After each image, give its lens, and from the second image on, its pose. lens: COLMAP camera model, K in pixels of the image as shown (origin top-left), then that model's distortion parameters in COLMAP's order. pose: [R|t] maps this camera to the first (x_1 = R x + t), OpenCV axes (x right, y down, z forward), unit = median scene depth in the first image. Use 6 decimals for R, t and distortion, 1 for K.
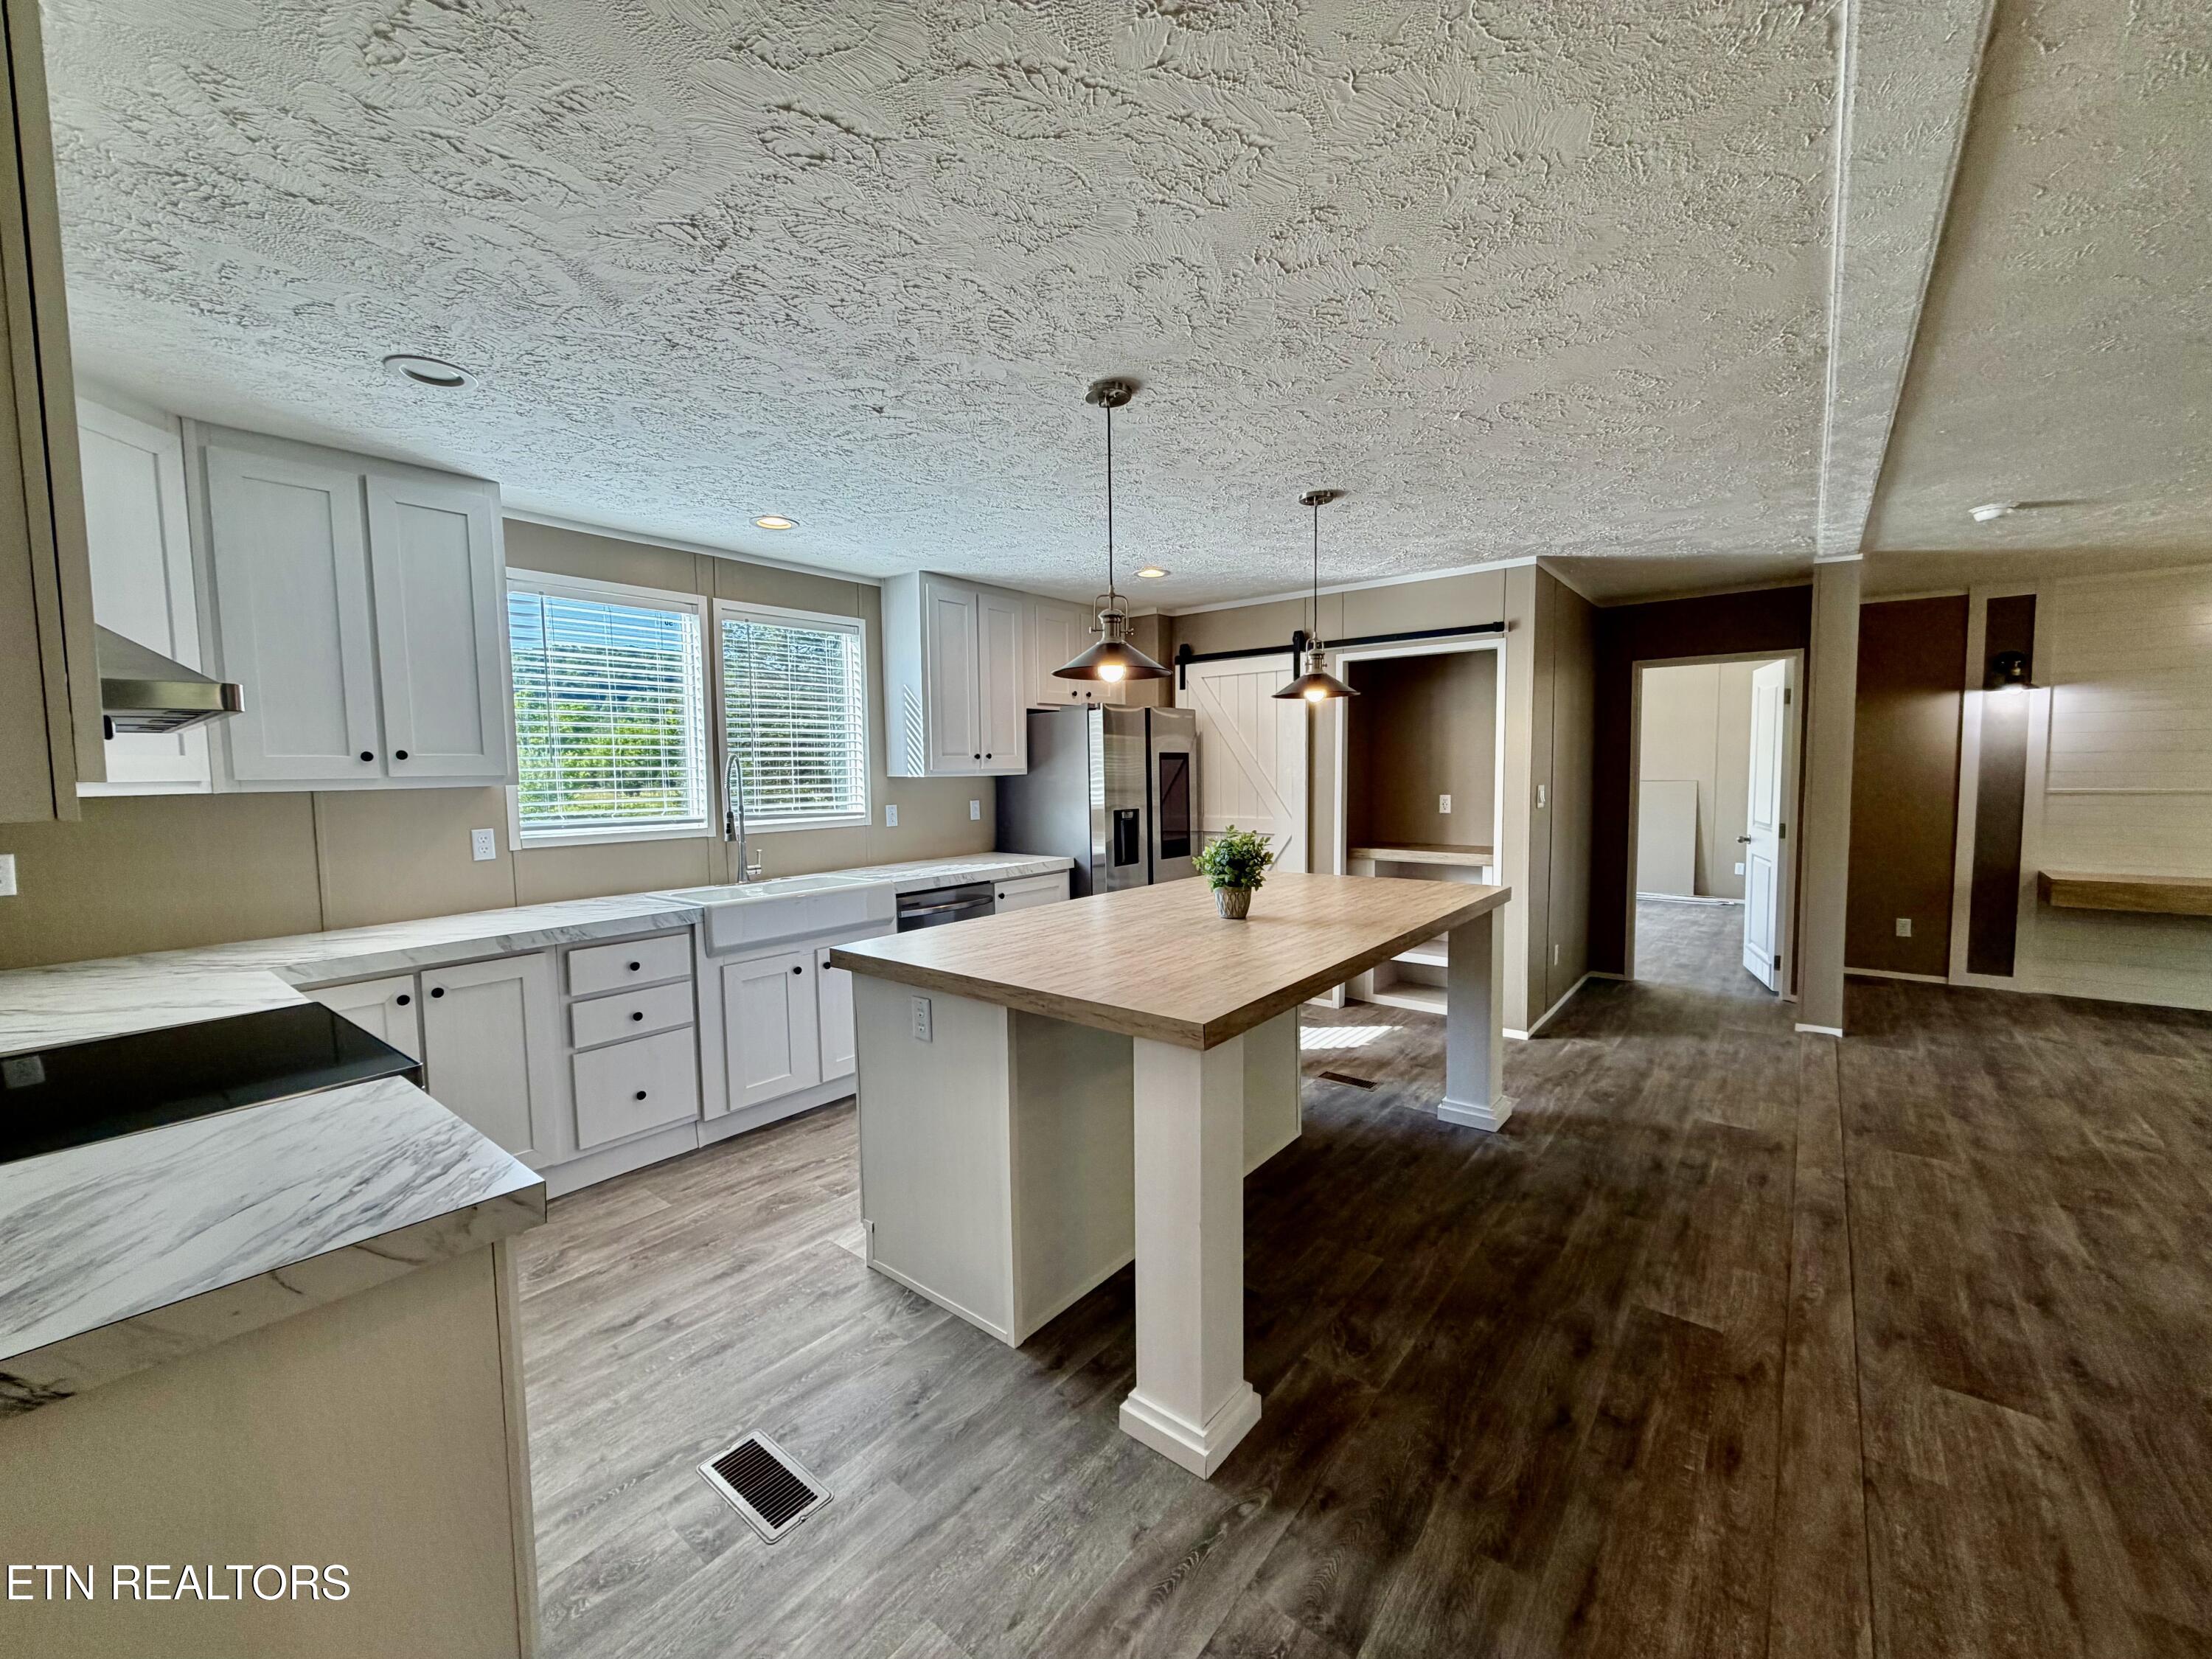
lens RADIAL K [[878.6, 0, 1100.0], [0, 878.6, 832.1], [0, 0, 1]] dist [0.000608, -0.000347]
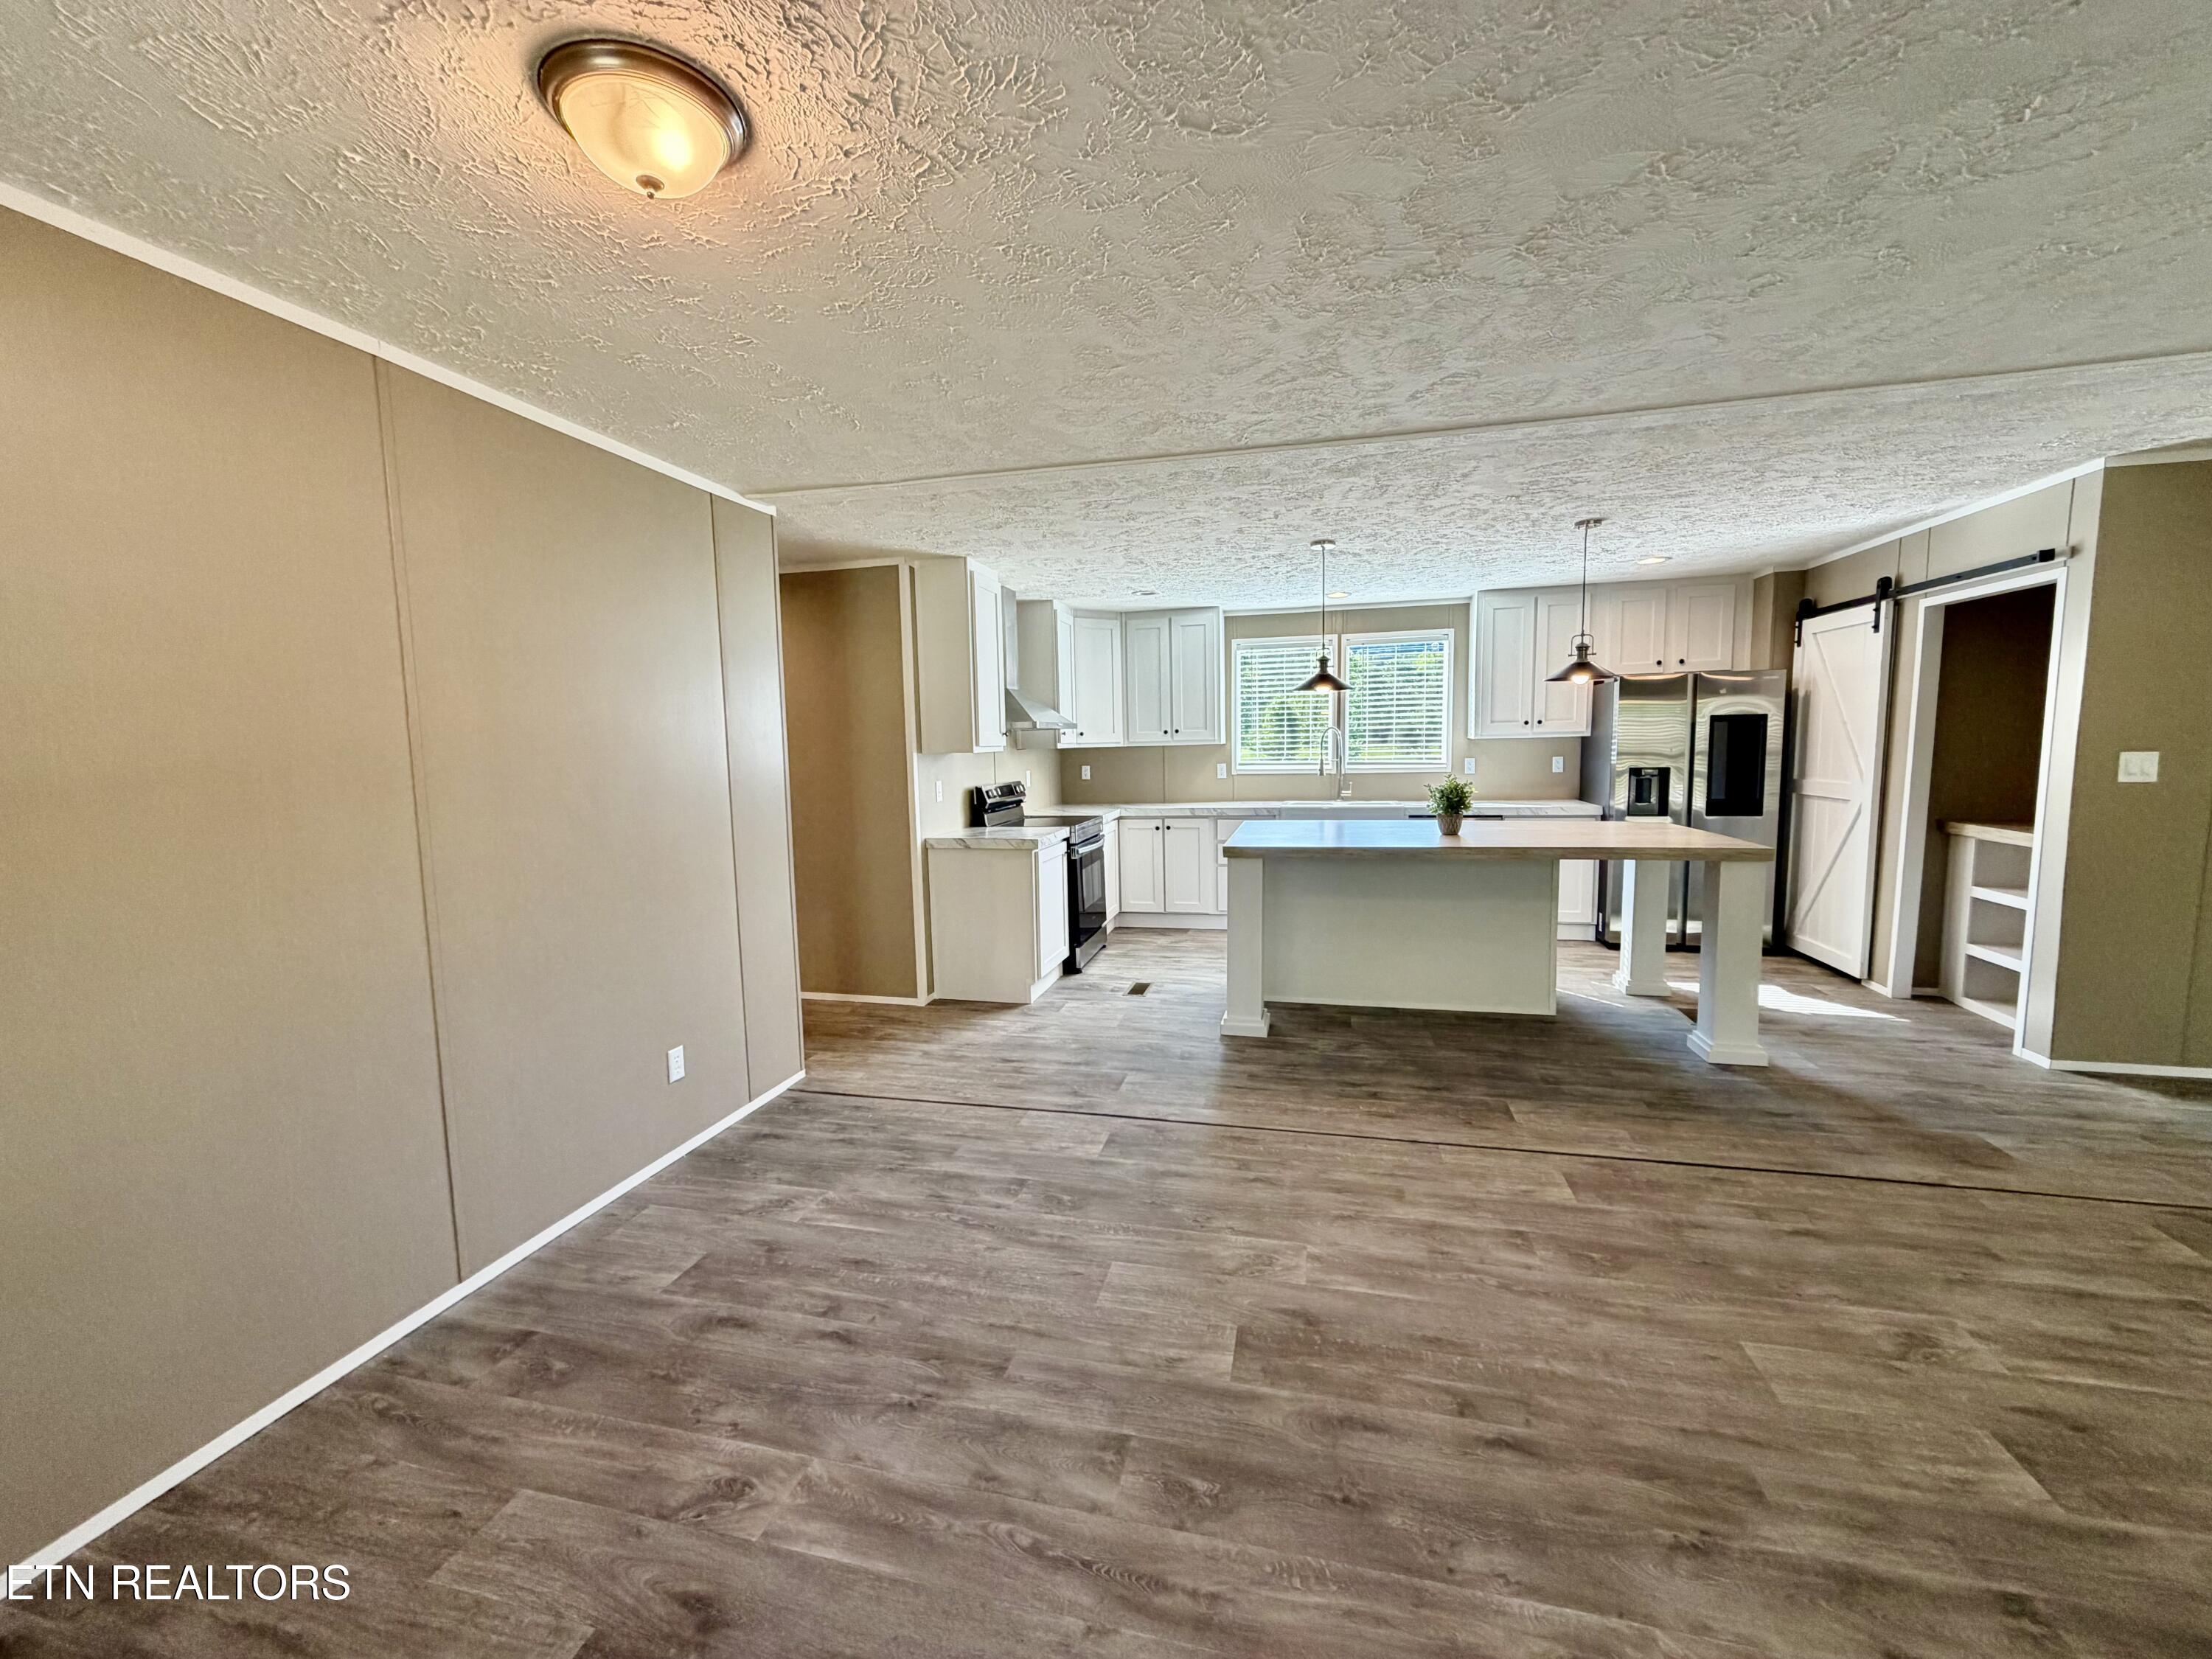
lens RADIAL K [[878.6, 0, 1100.0], [0, 878.6, 832.1], [0, 0, 1]] dist [0.000608, -0.000347]
pose [[0.420131, 0.100110, -0.901924, 0.999694], [-0.049370, 0.994946, 0.087438, -0.009032], [0.906119, 0.007792, 0.422950, -0.161764]]
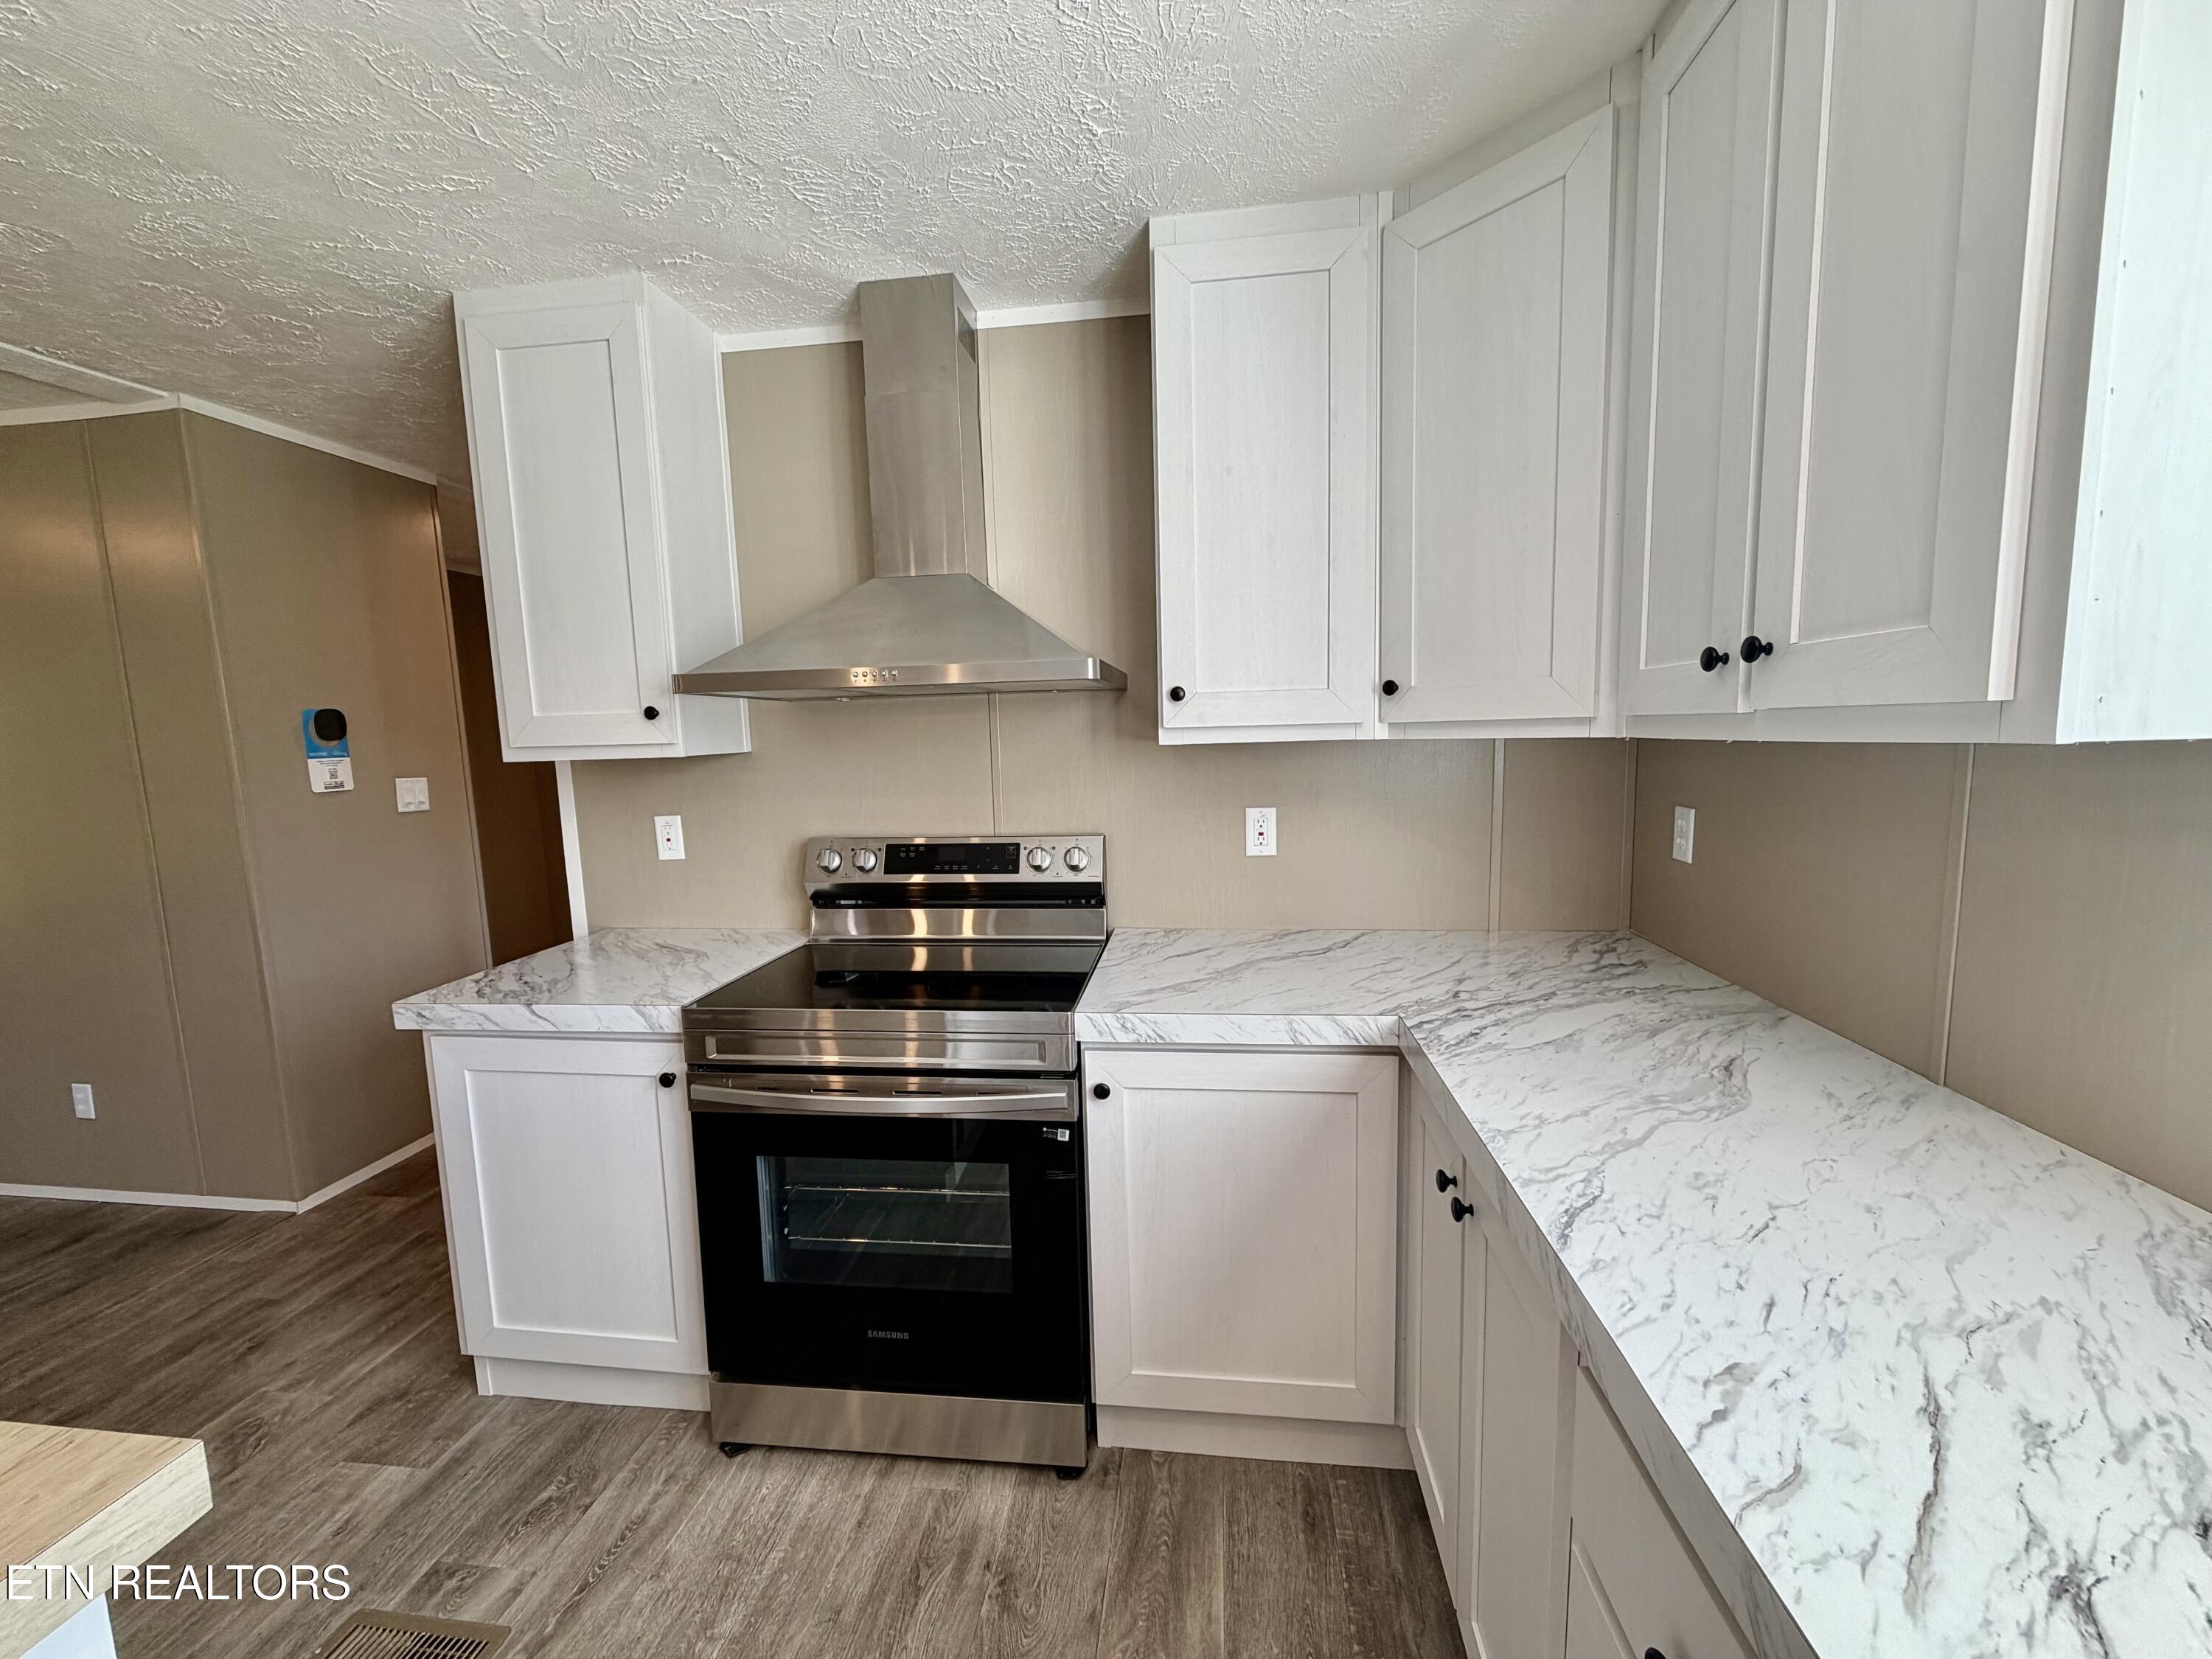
lens RADIAL K [[878.6, 0, 1100.0], [0, 878.6, 832.1], [0, 0, 1]] dist [0.000608, -0.000347]
pose [[-0.851113, 0.098547, -0.515650, -0.276565], [0.002368, 0.982934, 0.183941, -0.060544], [0.524977, 0.155334, -0.836822, 0.882155]]
